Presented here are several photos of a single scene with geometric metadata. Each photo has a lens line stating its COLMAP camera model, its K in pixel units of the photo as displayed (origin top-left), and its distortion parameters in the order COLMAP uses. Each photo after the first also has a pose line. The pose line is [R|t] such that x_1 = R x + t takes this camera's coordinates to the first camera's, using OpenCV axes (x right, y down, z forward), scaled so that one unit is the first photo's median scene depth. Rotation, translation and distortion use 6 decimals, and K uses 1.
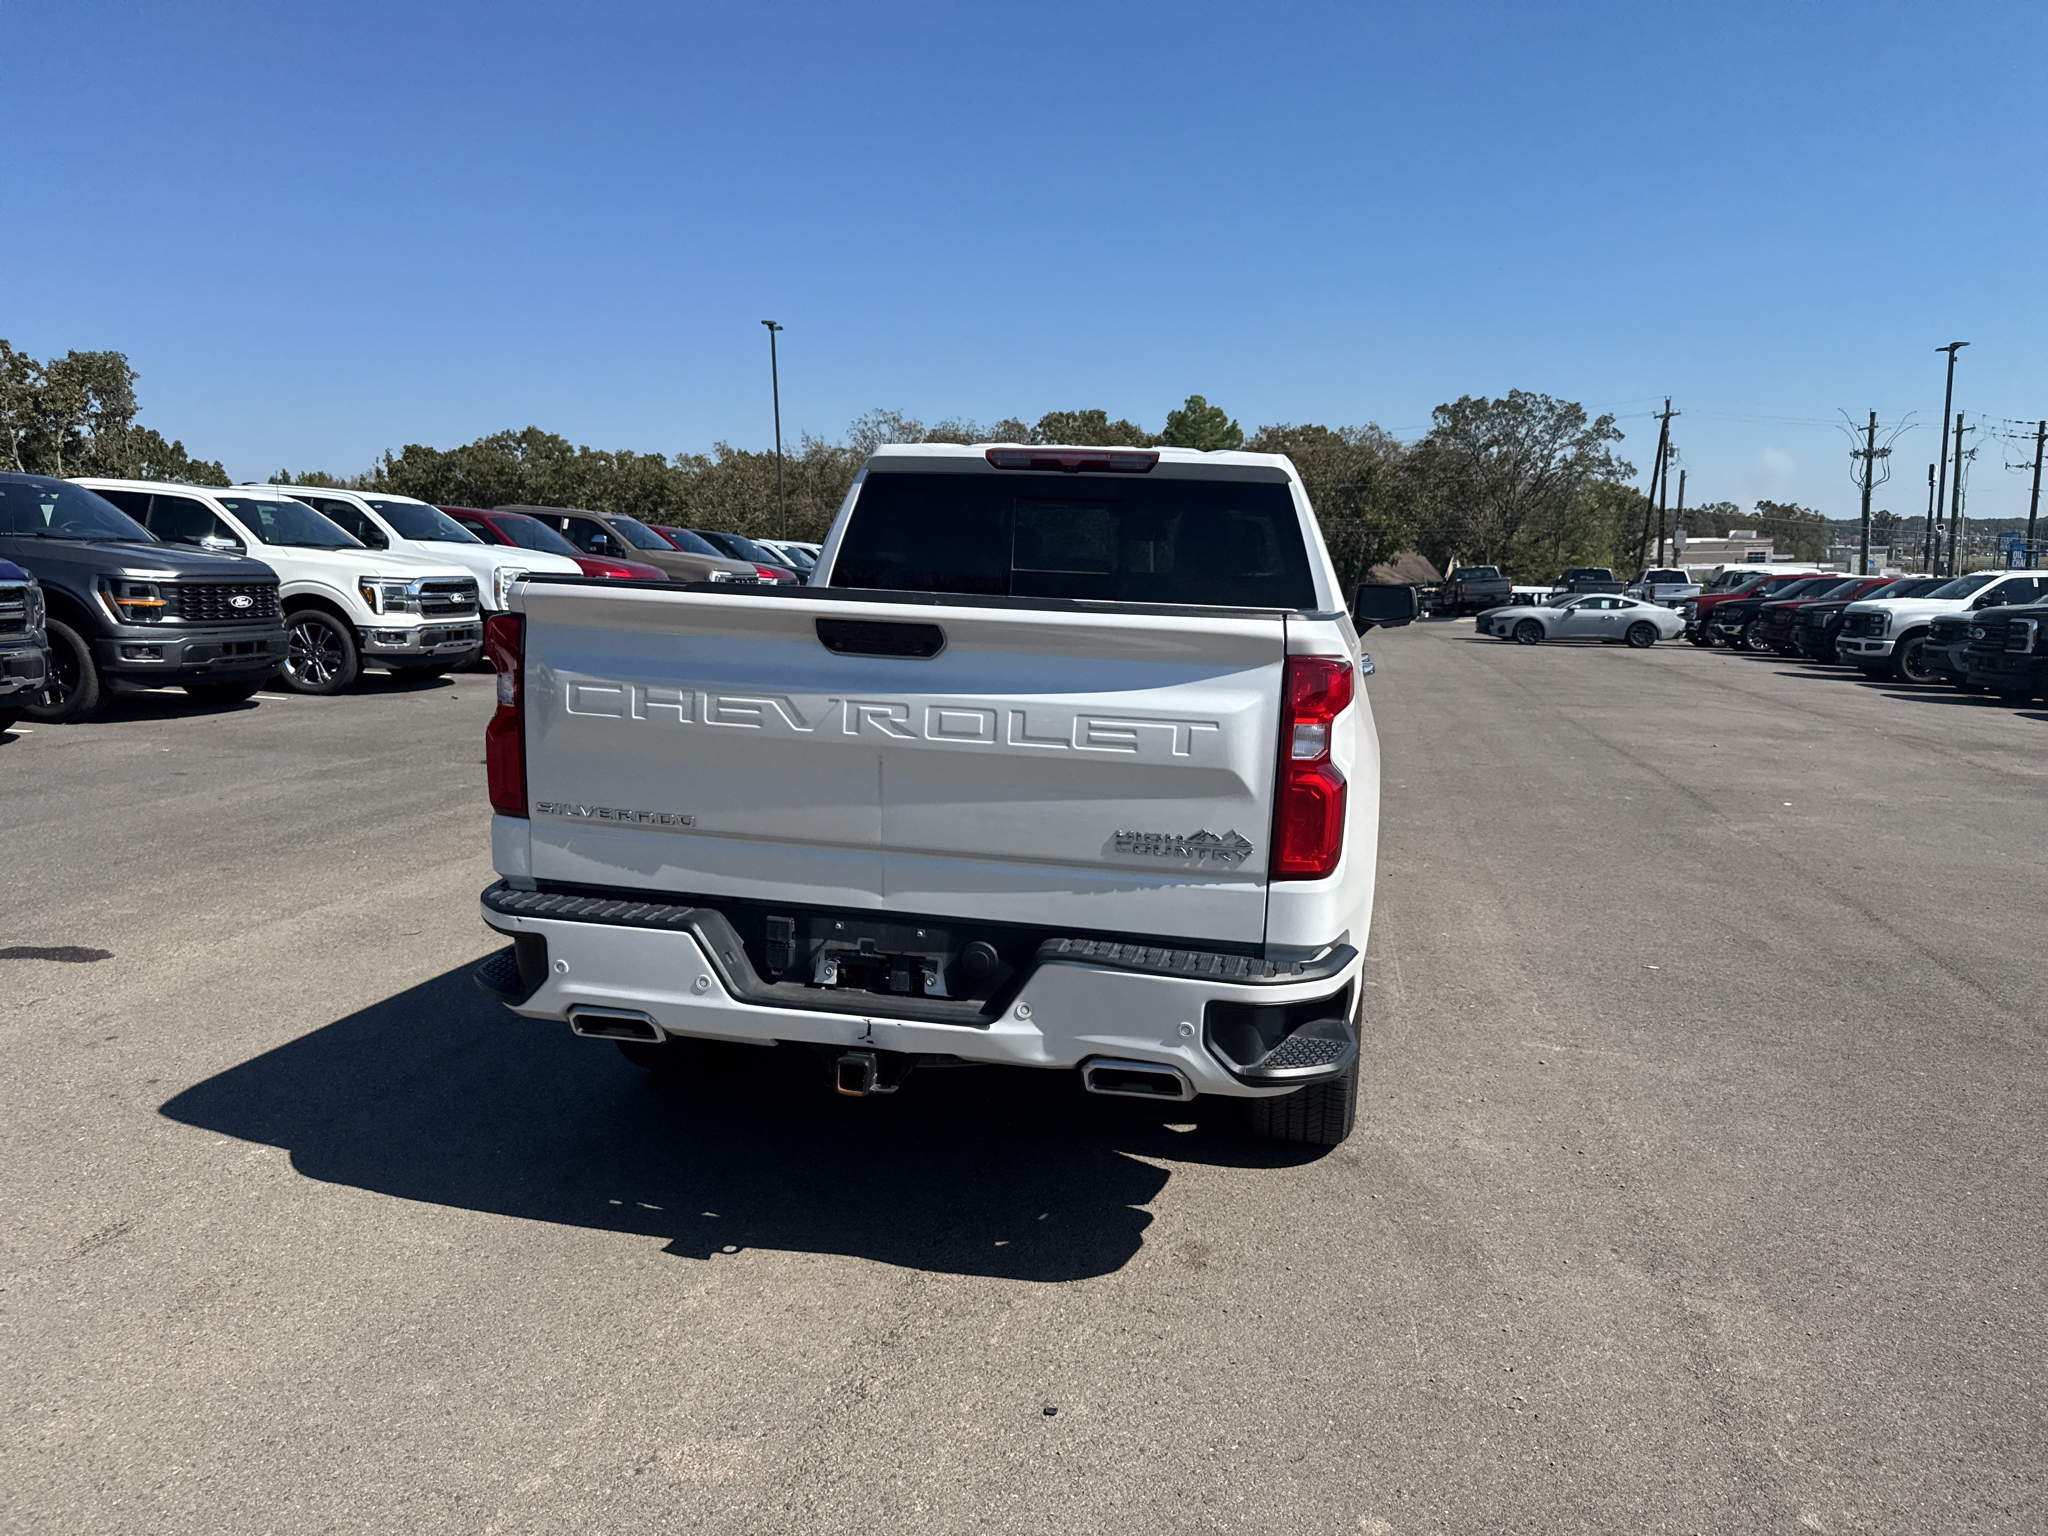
lens RADIAL K [[1434.7, 0, 1020.5], [0, 1434.7, 741.6], [0, 0, 1]] dist [0.105793, -0.164205]
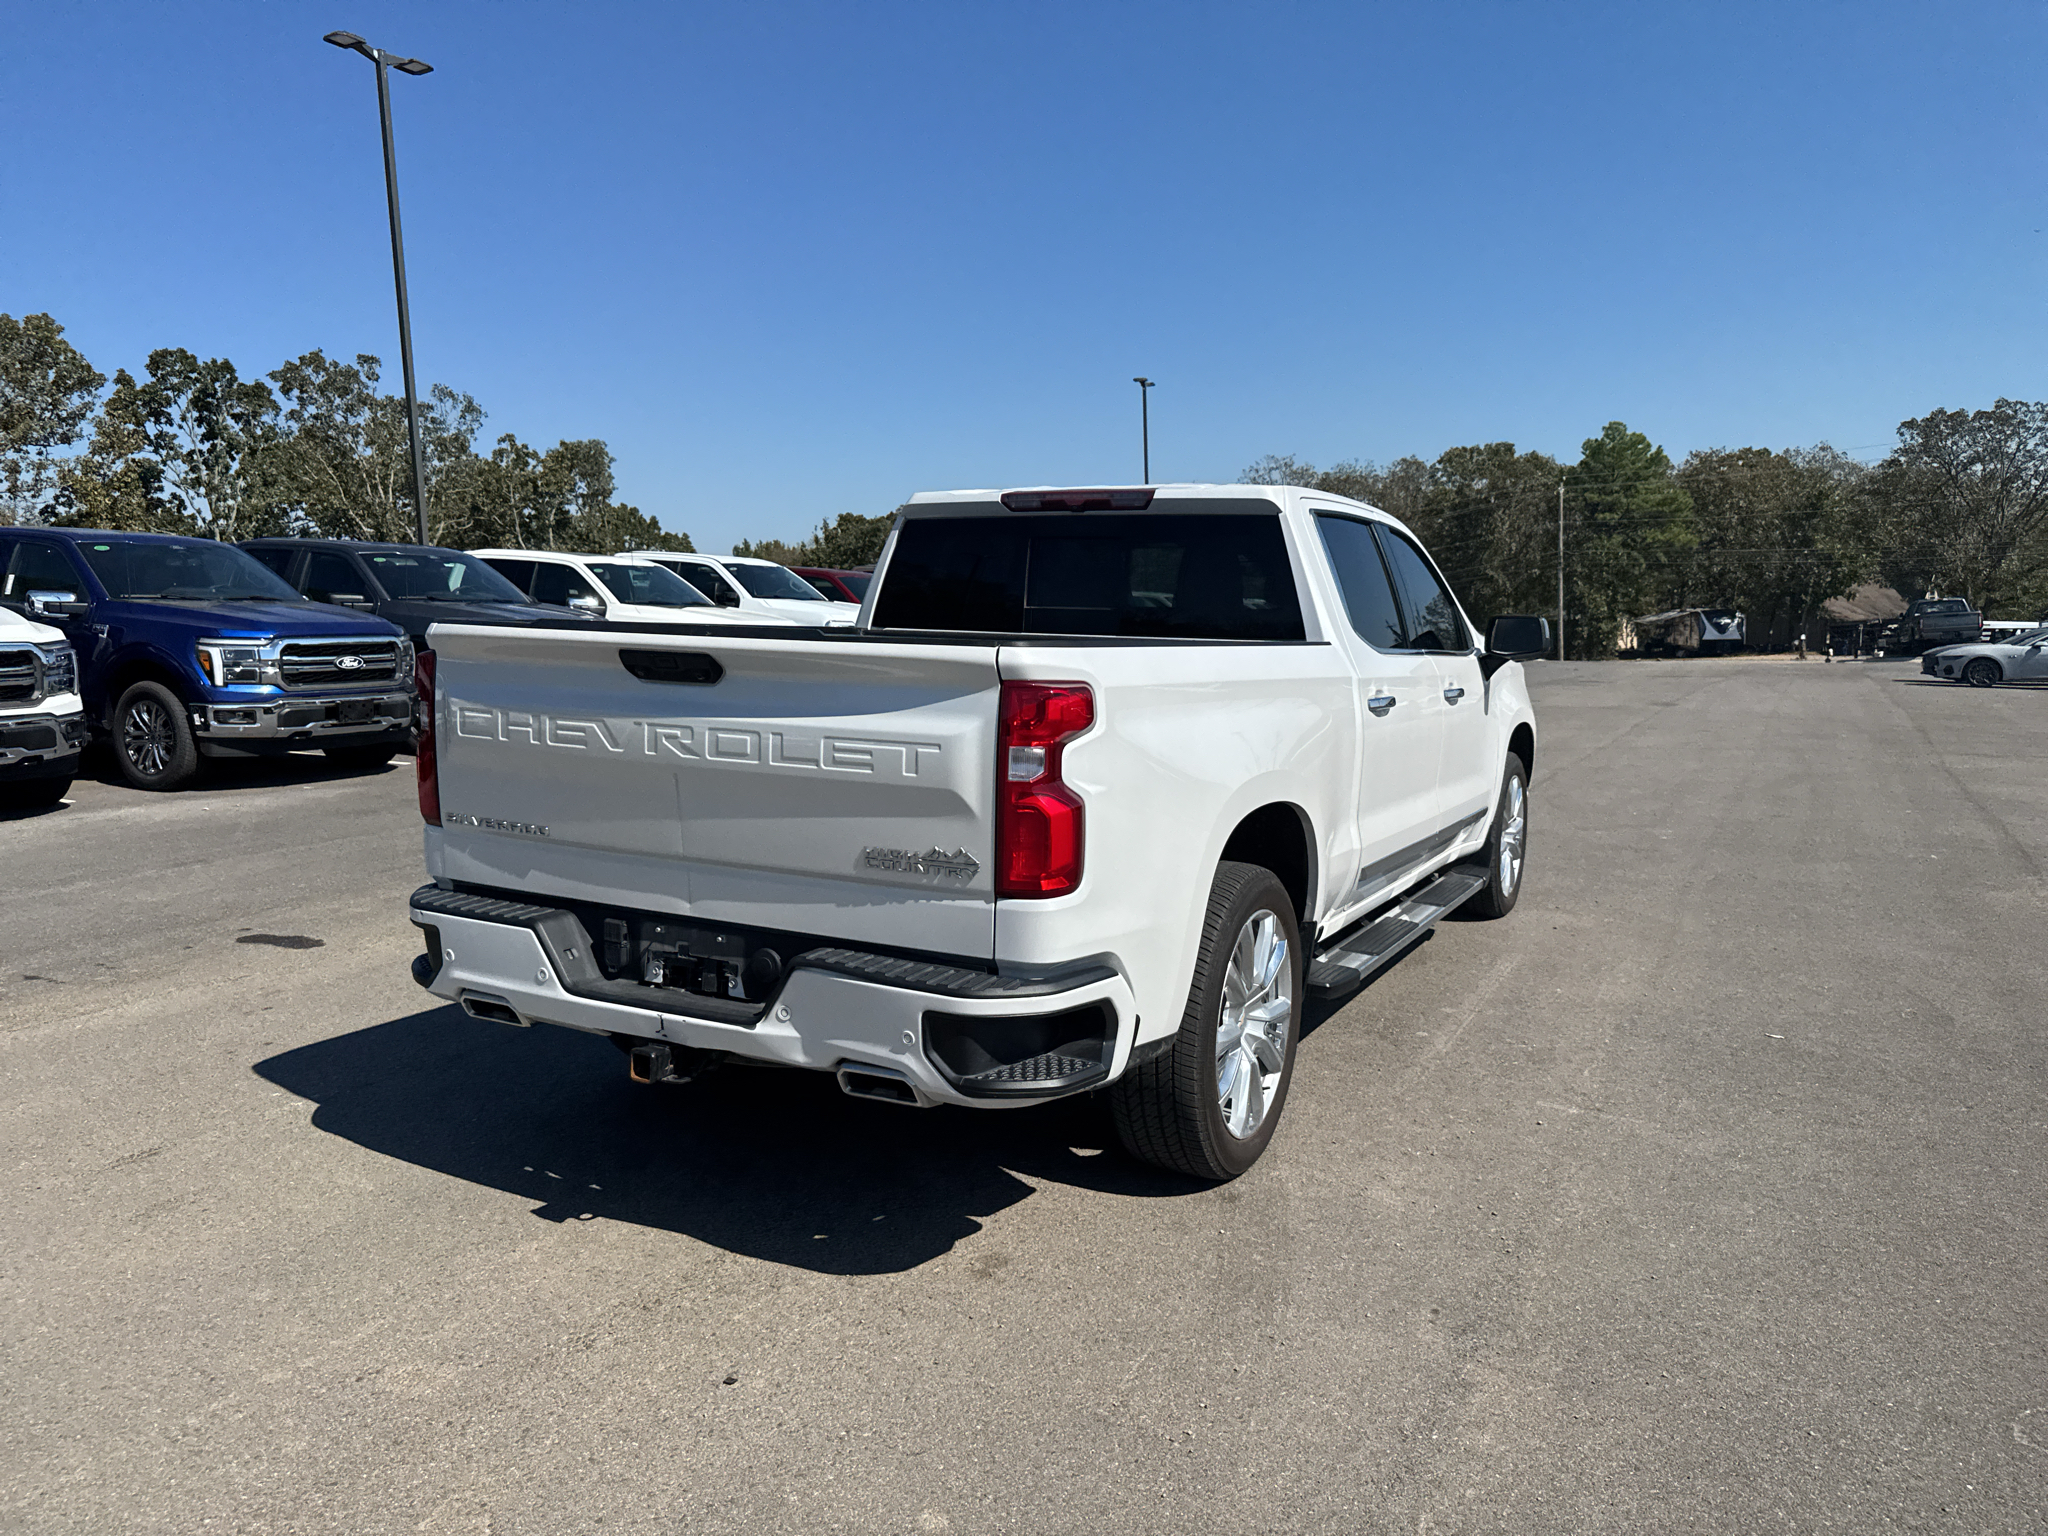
lens RADIAL K [[1430.6, 0, 1032.4], [0, 1430.6, 758.8], [0, 0, 1]] dist [0.101370, -0.163587]
pose [[0.960421, 0.008419, -0.278424, 0.438203], [-0.014327, 0.999713, -0.019190, 0.014229], [0.278182, 0.022420, 0.960267, 0.017814]]
